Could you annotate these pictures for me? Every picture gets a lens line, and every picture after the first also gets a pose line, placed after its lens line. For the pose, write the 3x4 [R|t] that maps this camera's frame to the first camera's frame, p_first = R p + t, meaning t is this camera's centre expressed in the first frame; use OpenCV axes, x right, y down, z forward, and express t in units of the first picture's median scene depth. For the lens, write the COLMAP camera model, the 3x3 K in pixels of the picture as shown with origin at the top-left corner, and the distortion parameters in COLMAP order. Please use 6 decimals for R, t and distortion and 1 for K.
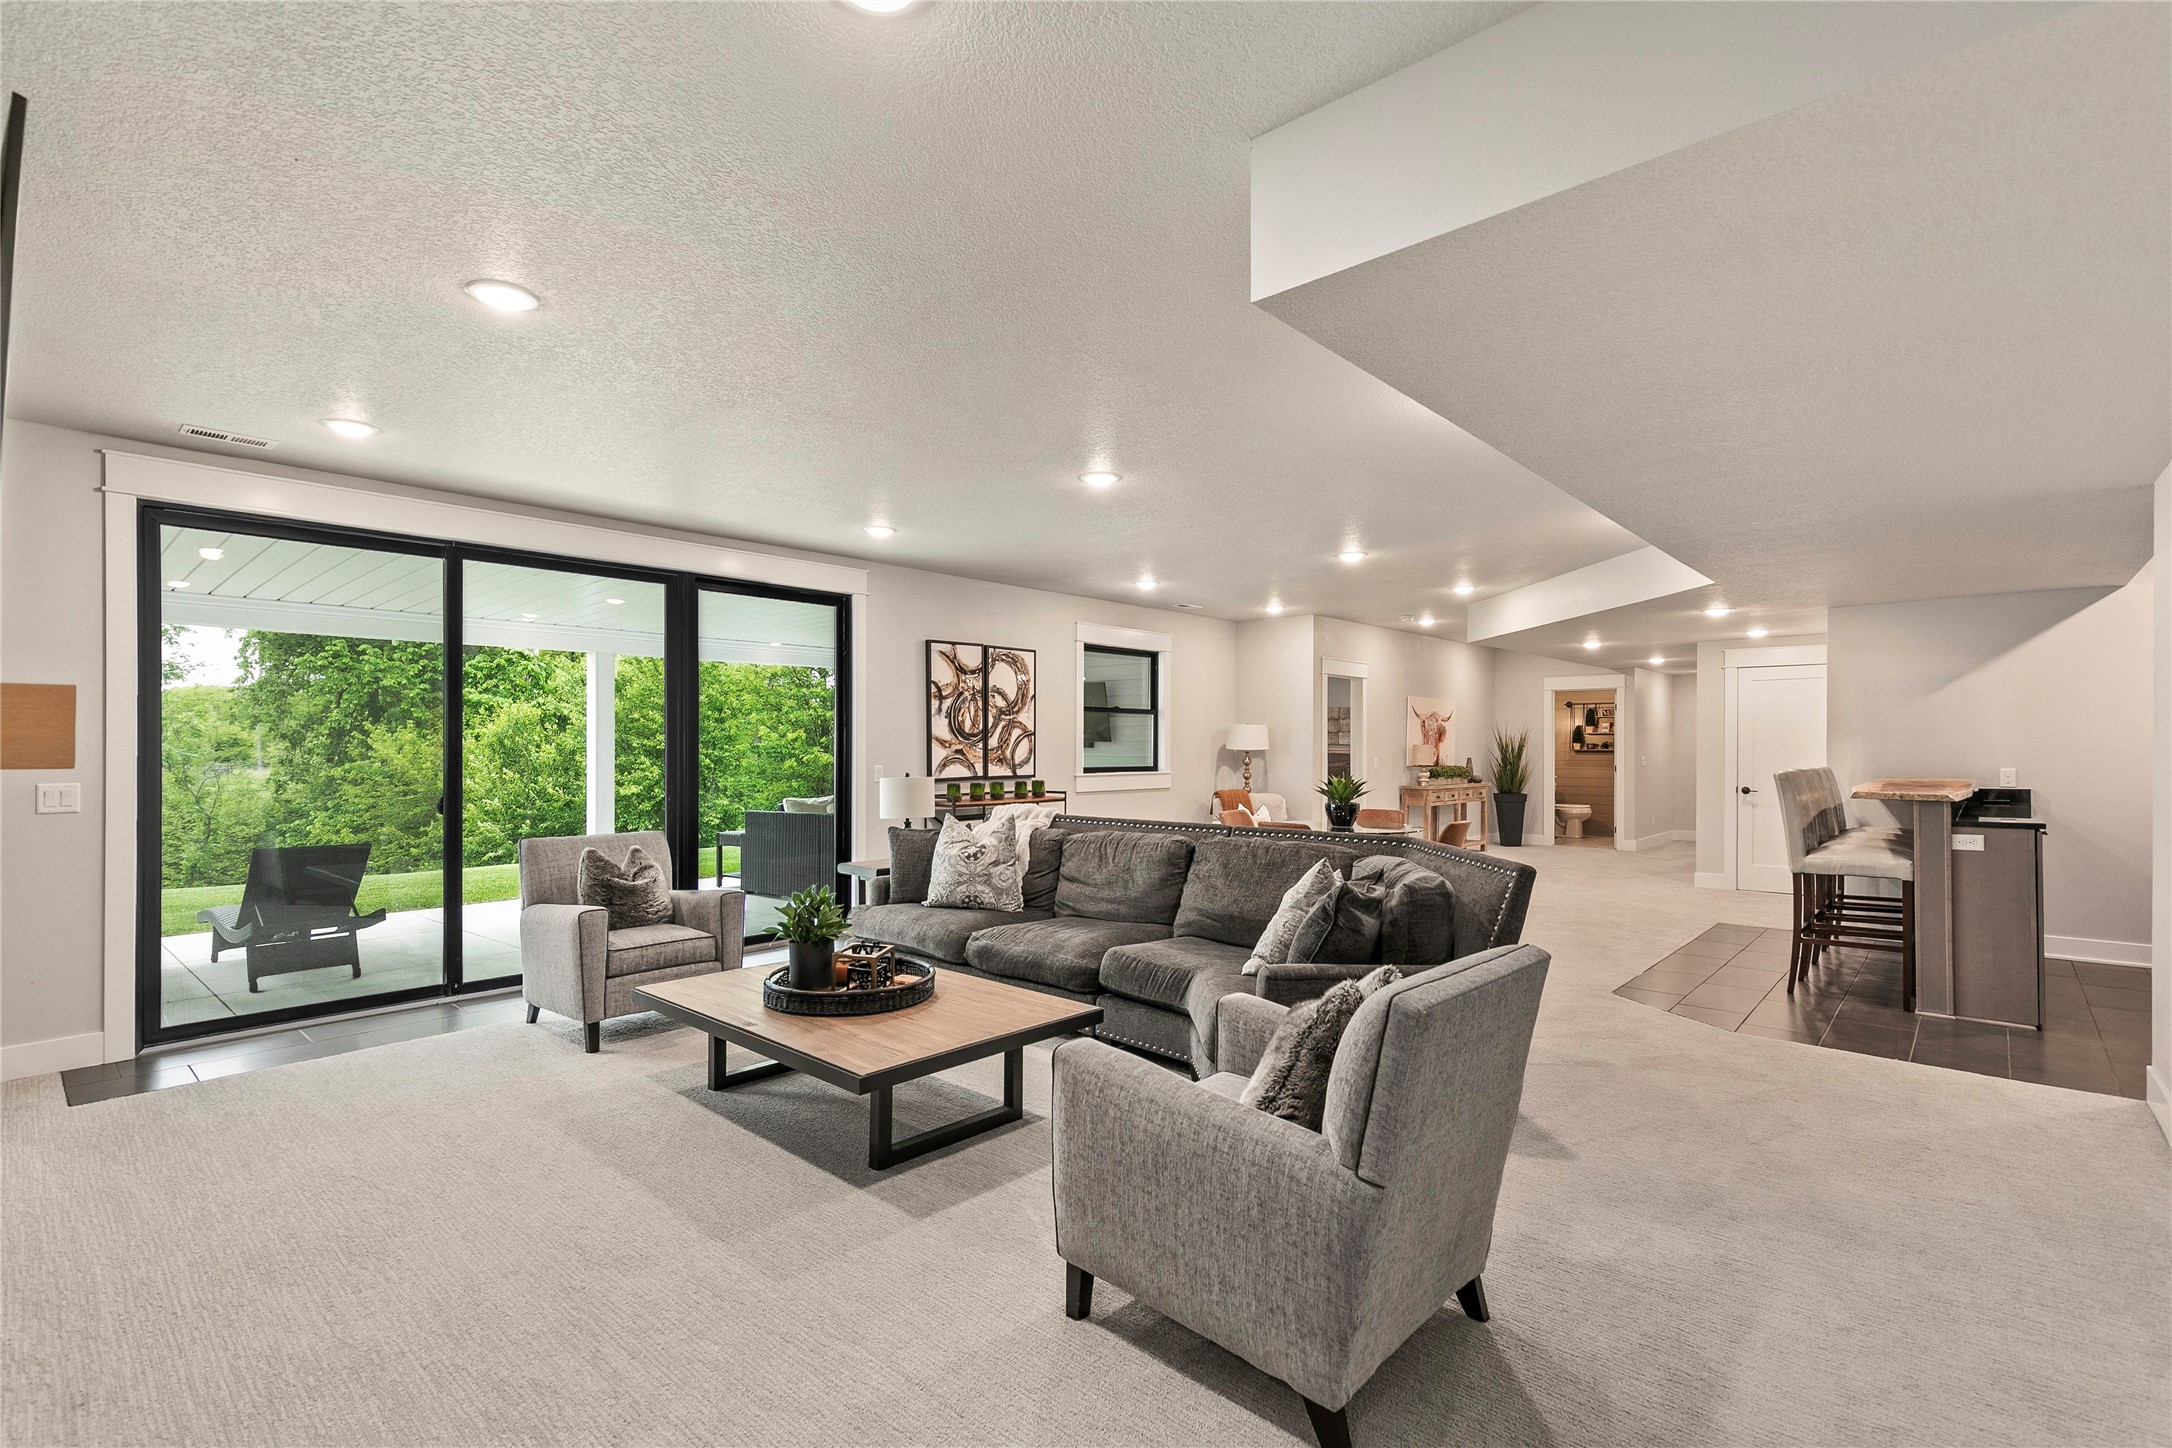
lens RADIAL K [[975.5, 0, 1083.8], [0, 975.5, 747.7], [0, 0, 1]] dist [-0.001414, -0.000172]
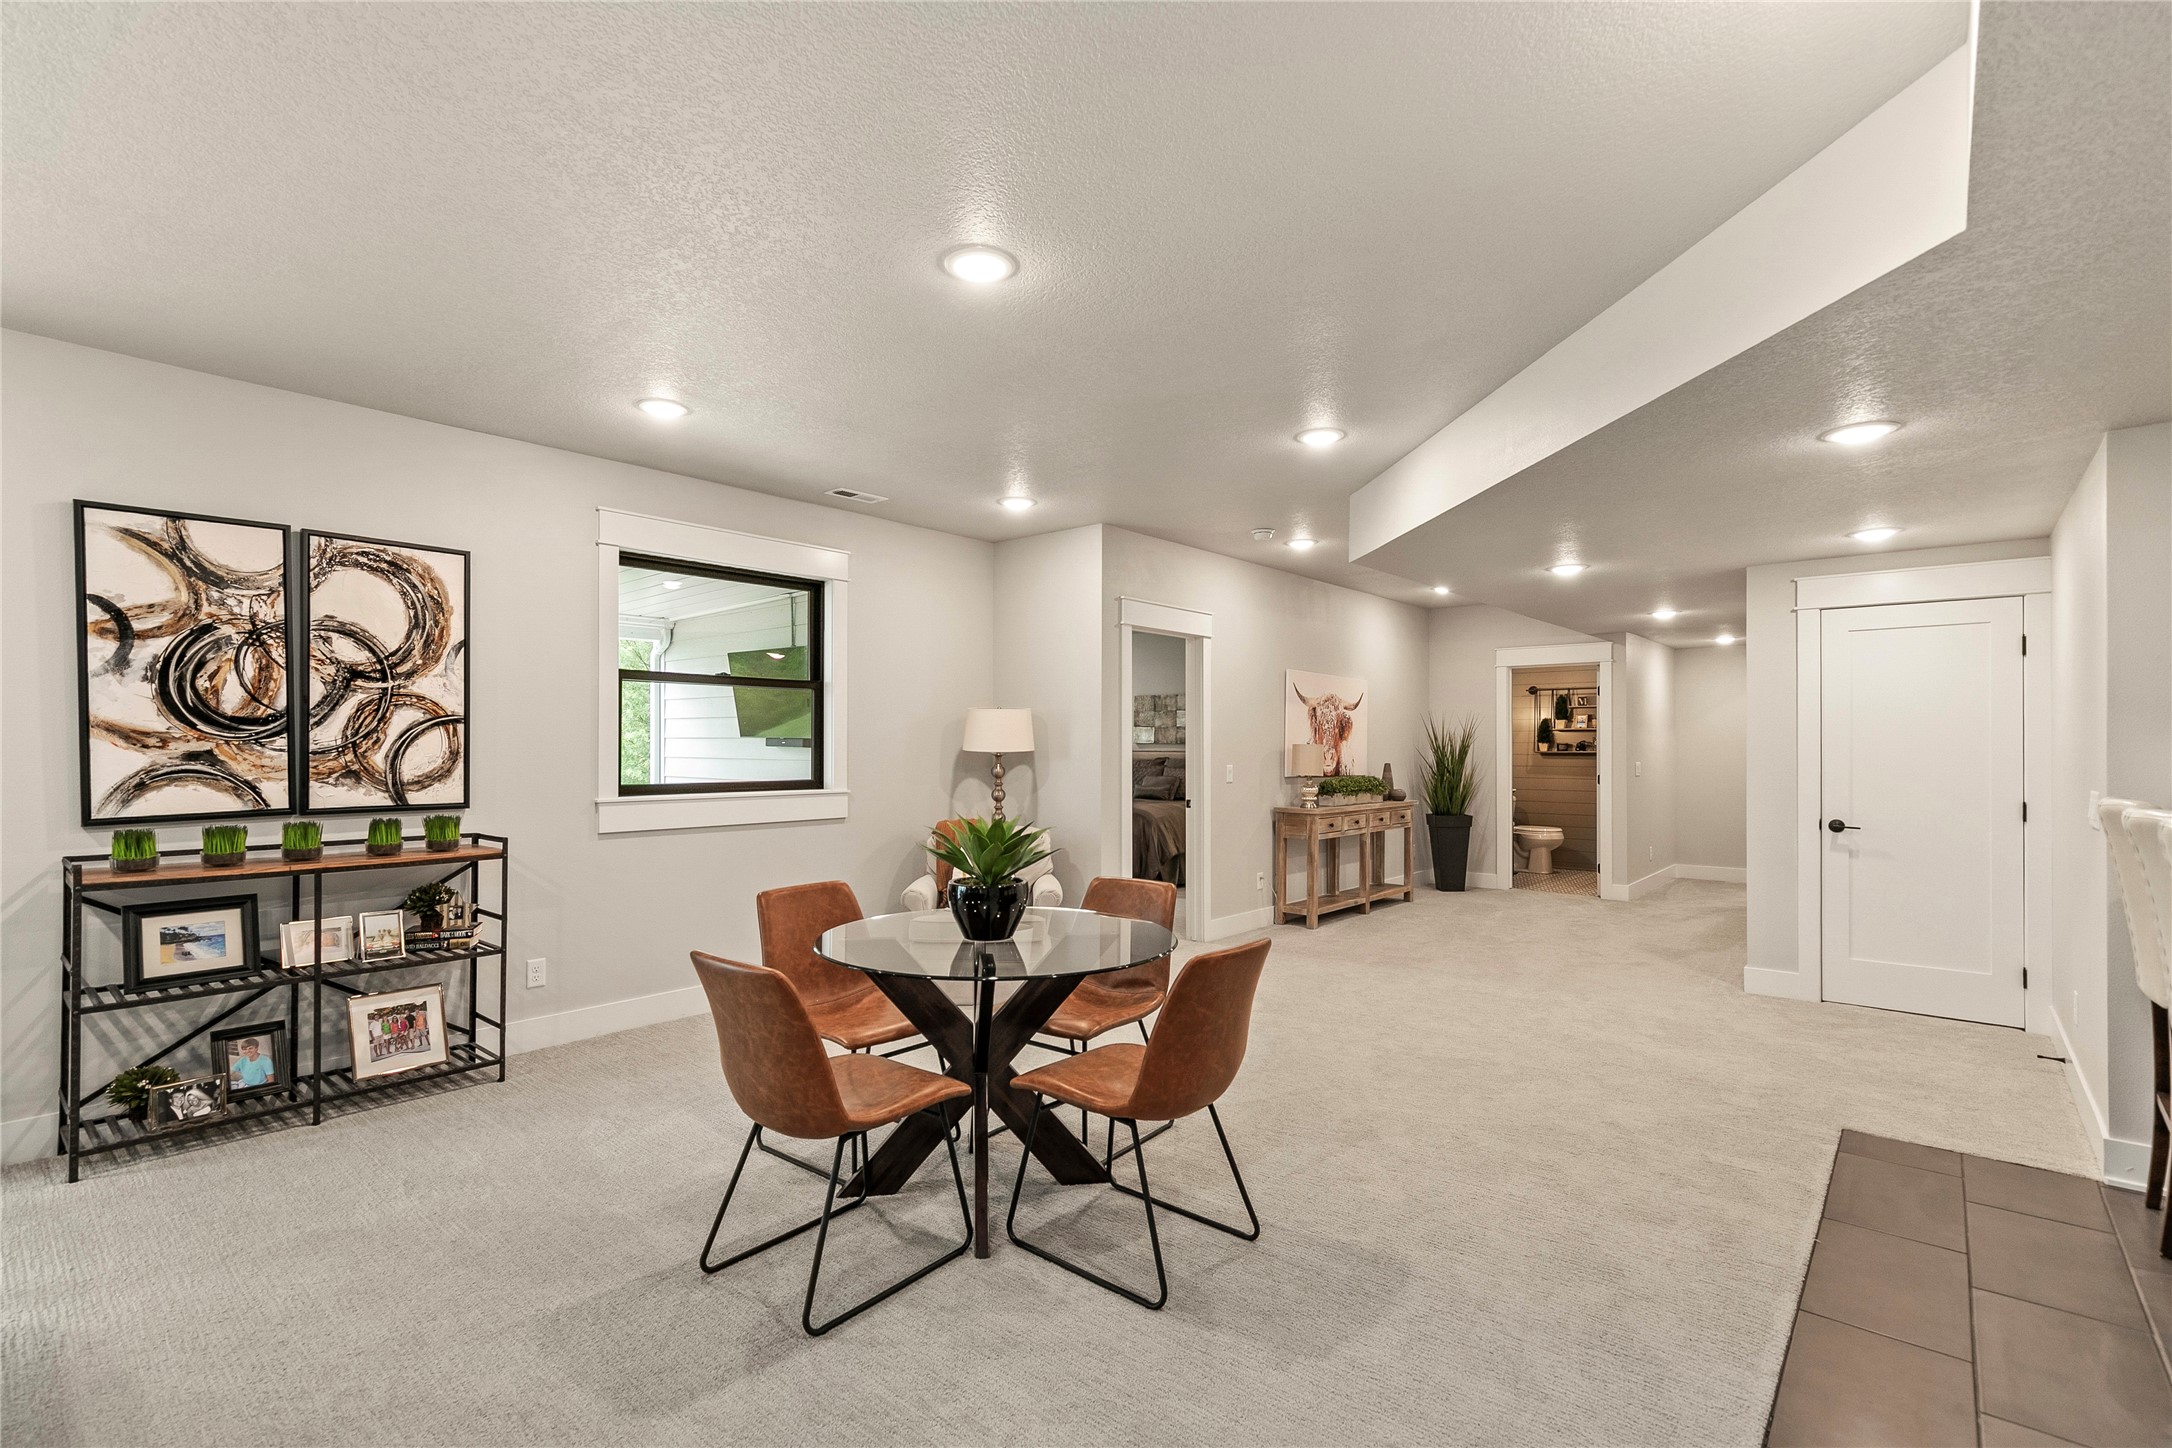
lens RADIAL K [[982.7, 0, 1087.1], [0, 982.7, 732.2], [0, 0, 1]] dist [0.002405, -0.000070]
pose [[0.999486, 0.002514, 0.031959, 0.214866], [-0.002023, 0.999879, -0.015392, -0.000804], [-0.031994, 0.015320, 0.999371, 0.420698]]
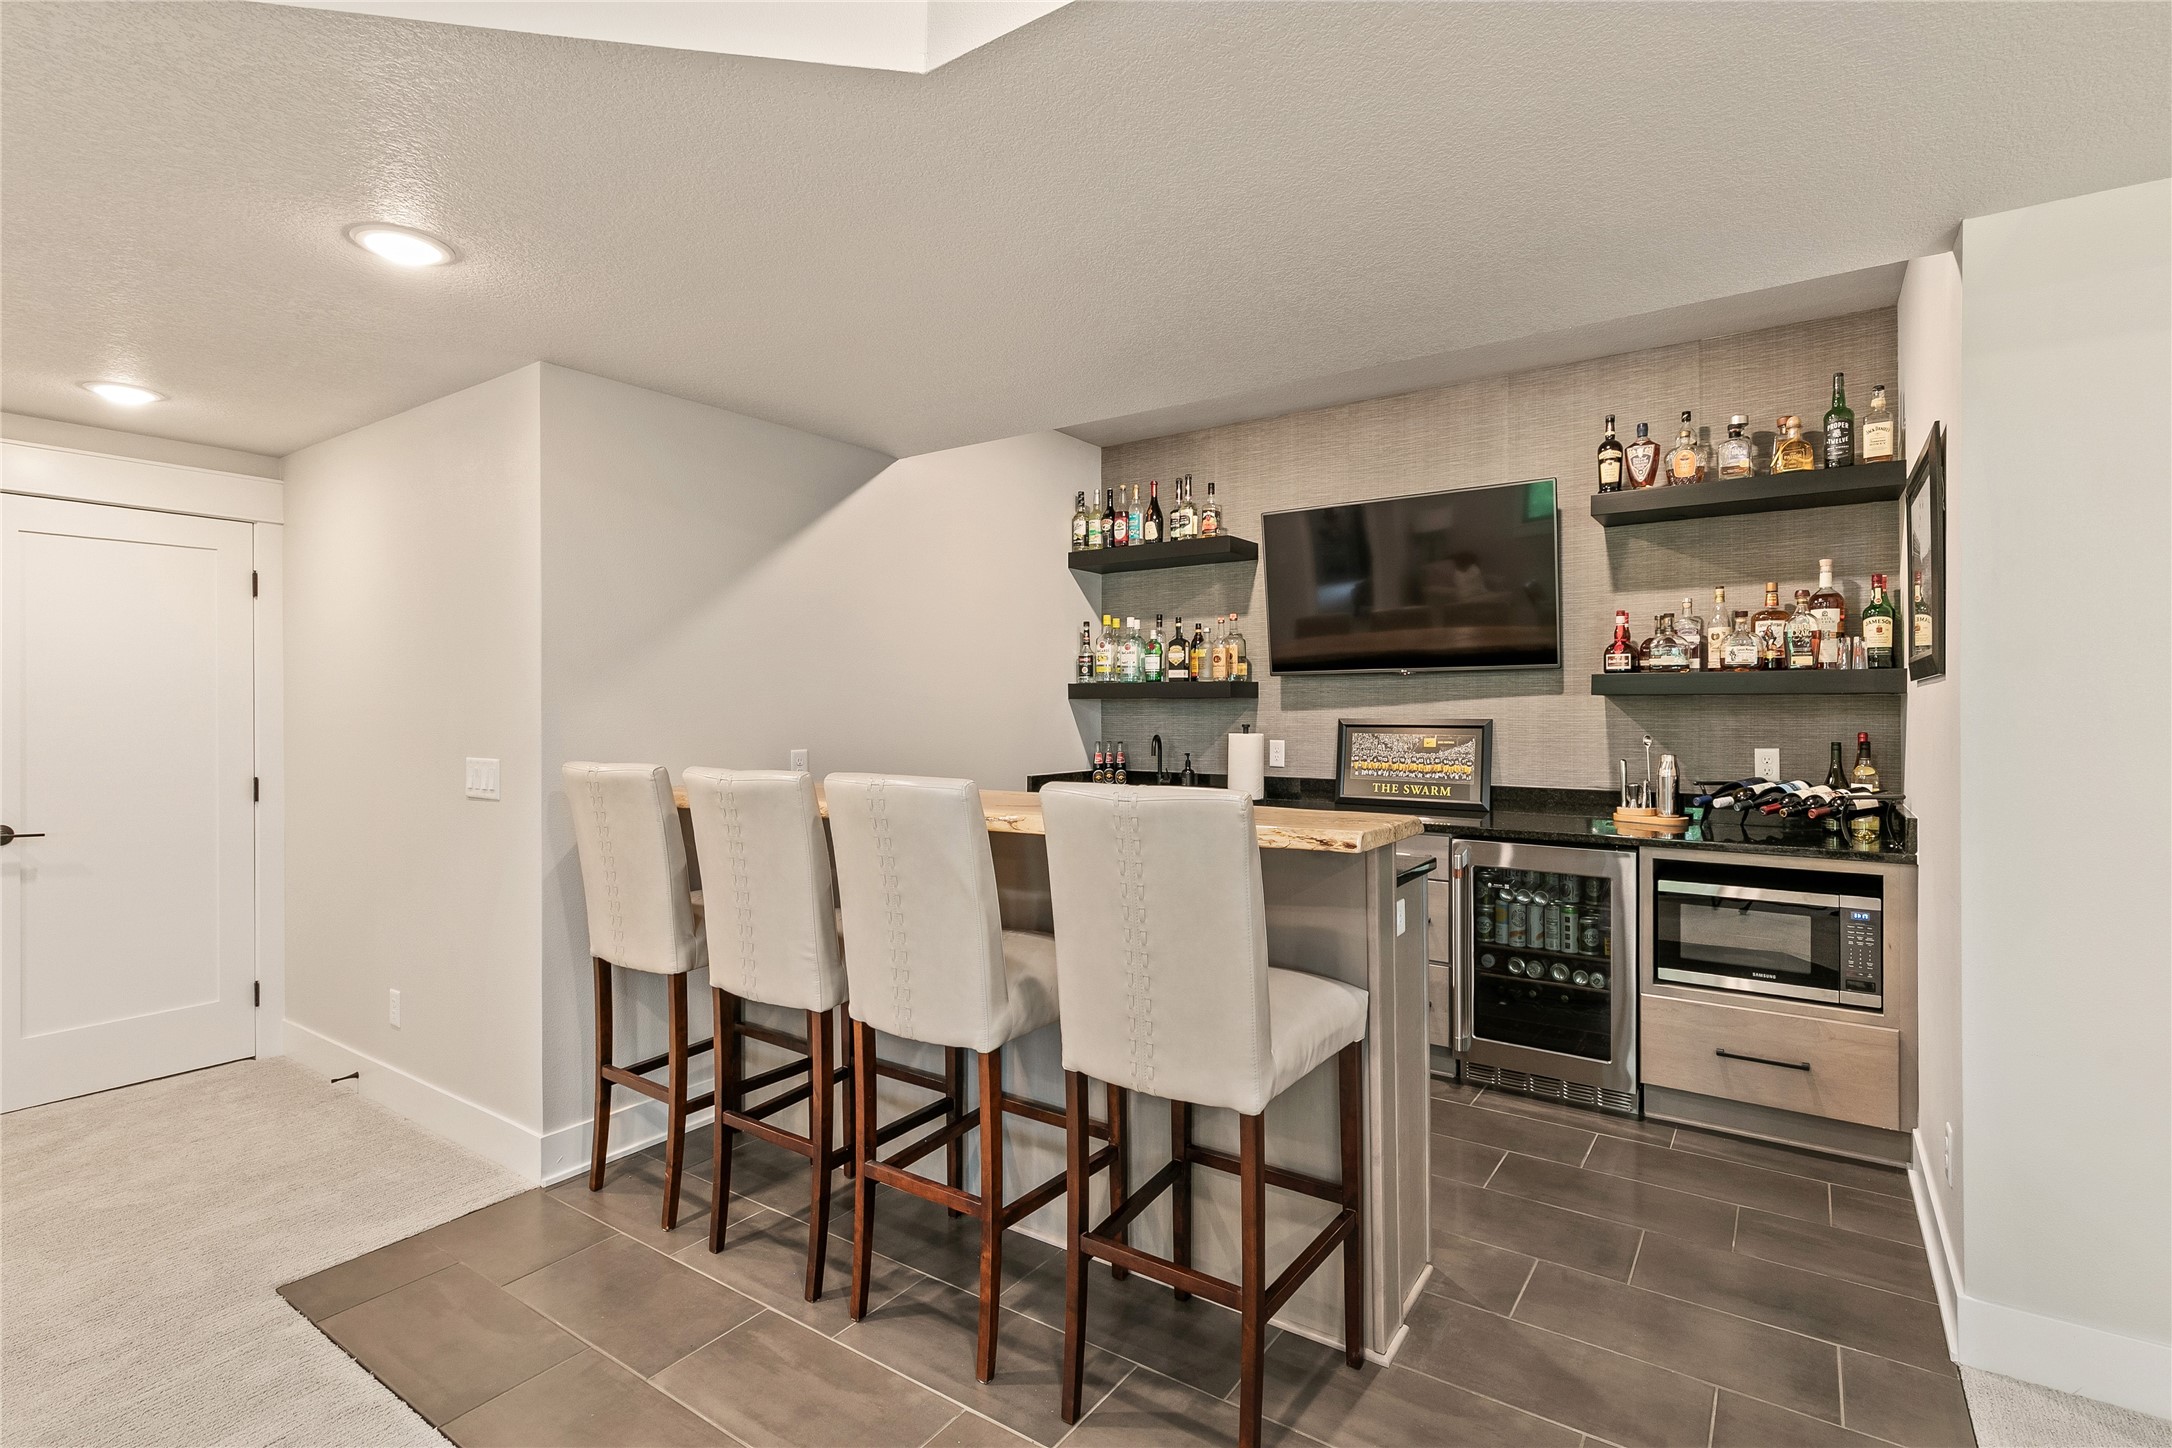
lens RADIAL K [[1059.6, 0, 1088.5], [0, 1059.6, 714.3], [0, 0, 1]] dist [0.002060, 0.000169]
pose [[-0.155259, -0.005481, 0.987859, 0.221084], [0.004562, 0.999970, 0.006266, -0.001134], [-0.987863, 0.005480, -0.155230, 0.632837]]
